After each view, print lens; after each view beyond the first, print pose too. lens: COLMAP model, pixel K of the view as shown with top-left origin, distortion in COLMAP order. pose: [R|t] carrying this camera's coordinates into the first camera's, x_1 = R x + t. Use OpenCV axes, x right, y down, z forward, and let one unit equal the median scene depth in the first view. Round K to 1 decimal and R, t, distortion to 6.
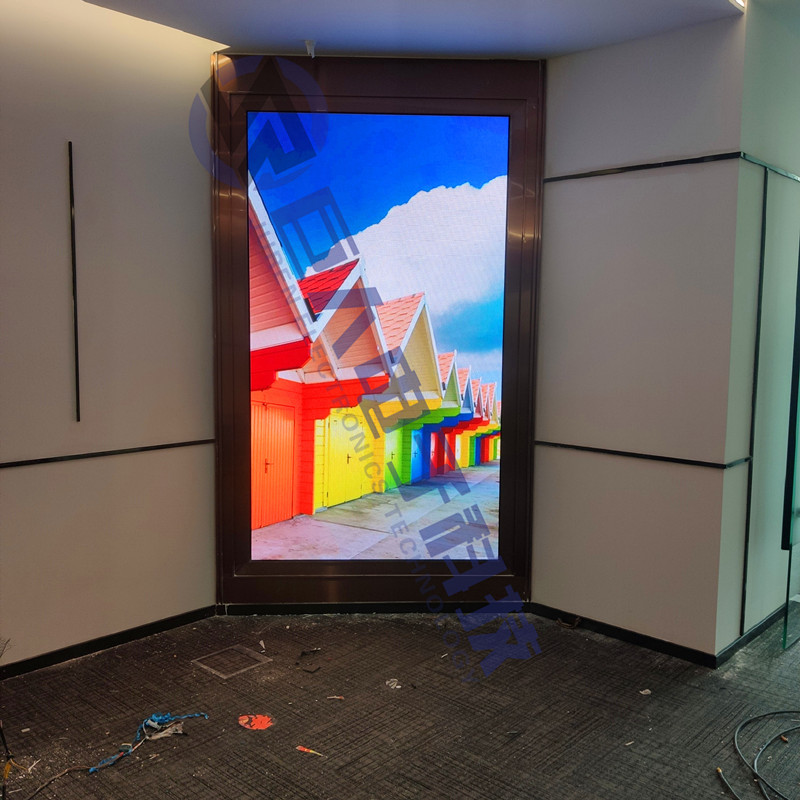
lens RADIAL K [[840.1, 0, 404.3], [0, 840.1, 404.4], [0, 0, 1]] dist [-0.003503, -0.034148]
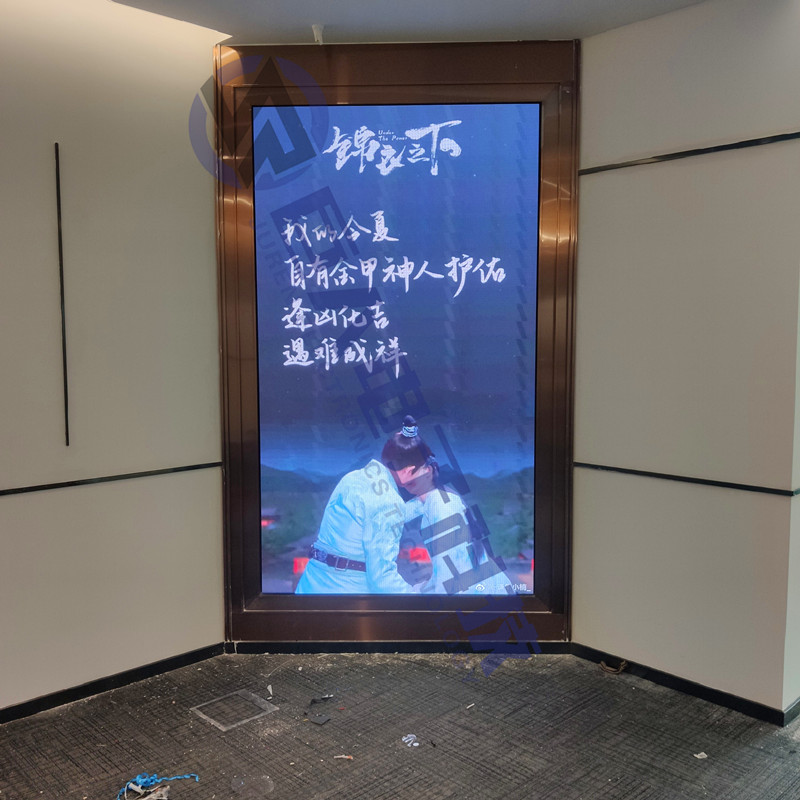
lens RADIAL K [[842.2, 0, 400.0], [0, 842.2, 400.0], [0, 0, 1]] dist [-0.004957, -0.027253]
pose [[0.997637, -0.009245, -0.068083, 0.034858], [0.008267, 0.999859, -0.014645, -0.012289], [0.068209, 0.014048, 0.997572, 0.094355]]
